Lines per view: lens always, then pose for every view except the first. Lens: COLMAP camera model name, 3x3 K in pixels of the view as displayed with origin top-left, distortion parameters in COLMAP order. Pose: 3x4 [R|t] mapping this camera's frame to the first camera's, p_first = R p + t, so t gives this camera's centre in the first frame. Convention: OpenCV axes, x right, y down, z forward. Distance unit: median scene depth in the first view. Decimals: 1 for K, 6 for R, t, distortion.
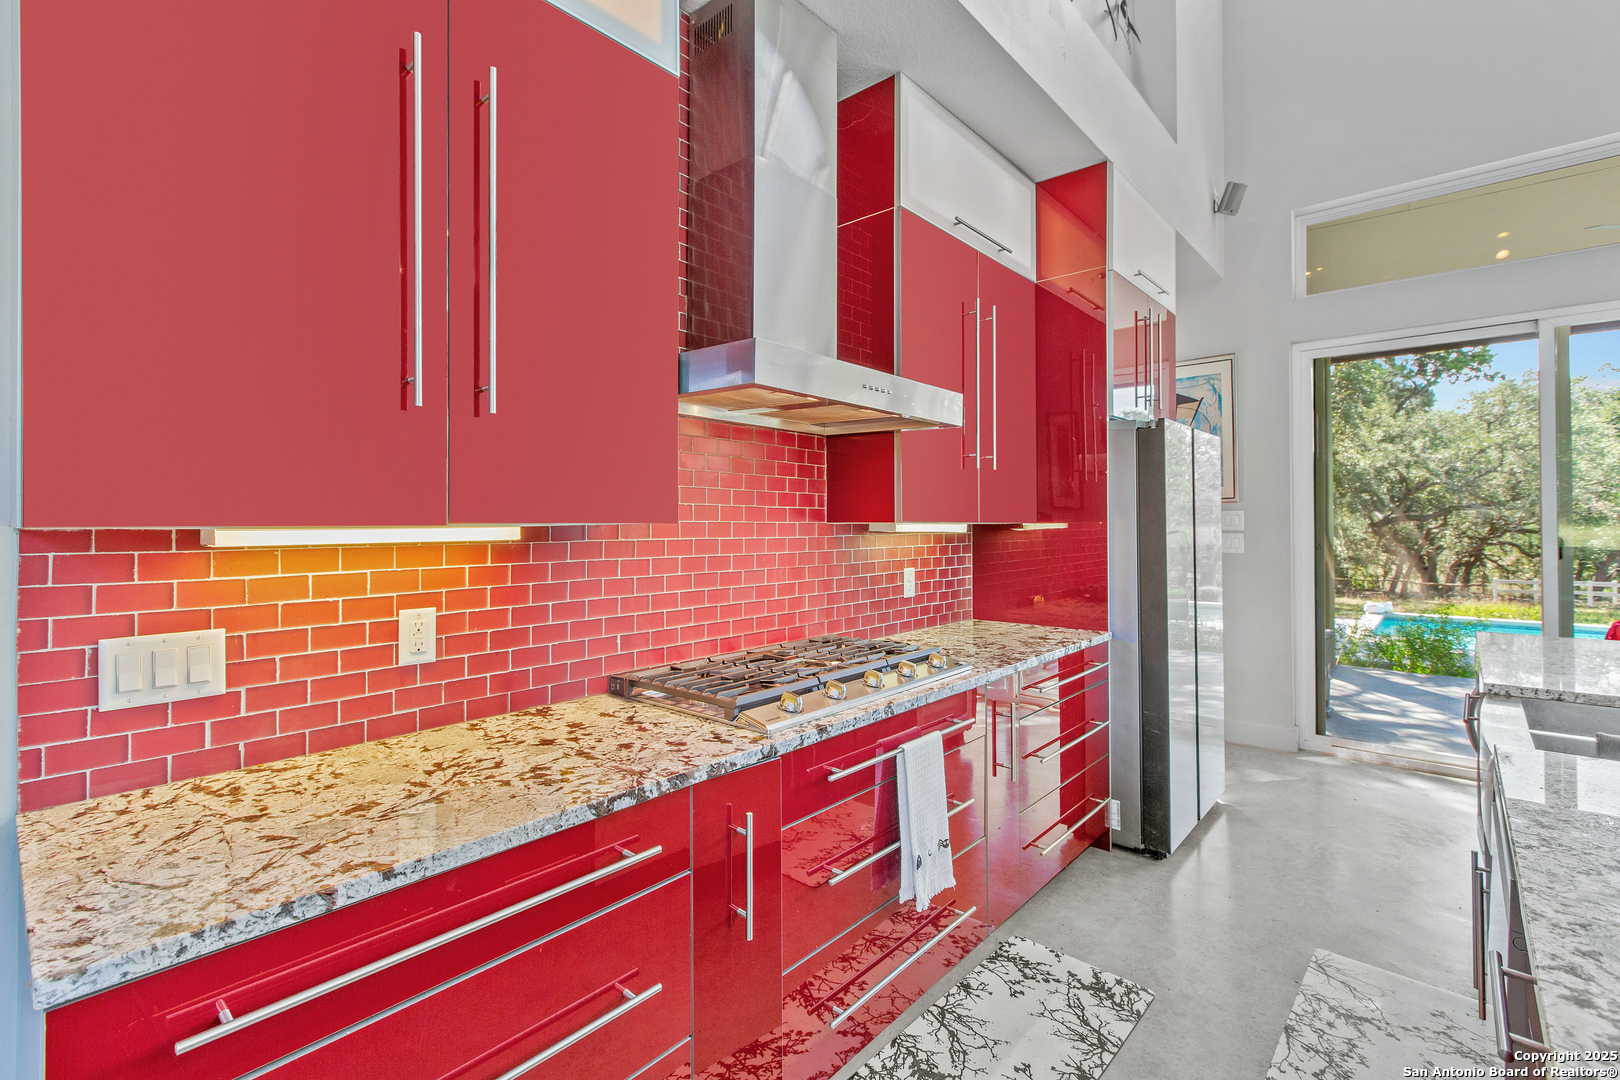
lens RADIAL K [[728.0, 0, 811.3], [0, 728.0, 520.1], [0, 0, 1]] dist [0.001990, -0.001499]
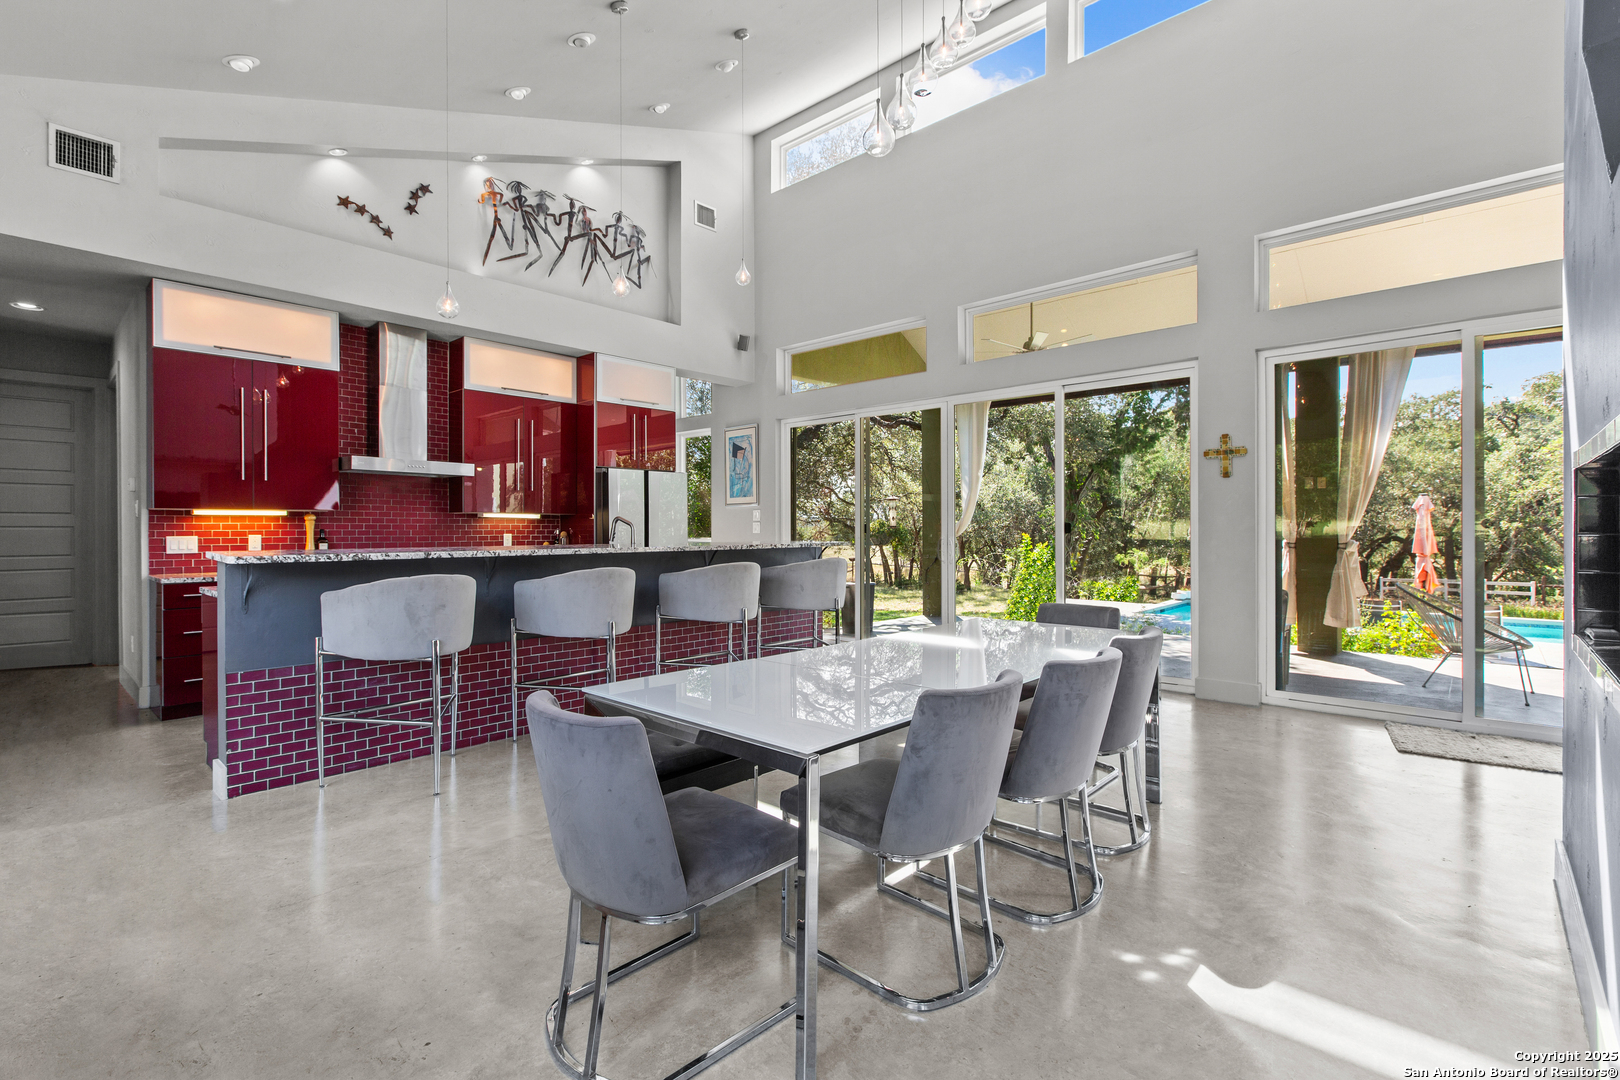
lens RADIAL K [[728.0, 0, 807.6], [0, 728.0, 532.3], [0, 0, 1]] dist [0.001990, -0.001499]
pose [[0.999871, 0.001735, -0.015978, 1.900685], [-0.001567, 0.999944, 0.010513, 0.061874], [0.015995, -0.010487, 0.999817, -2.143038]]
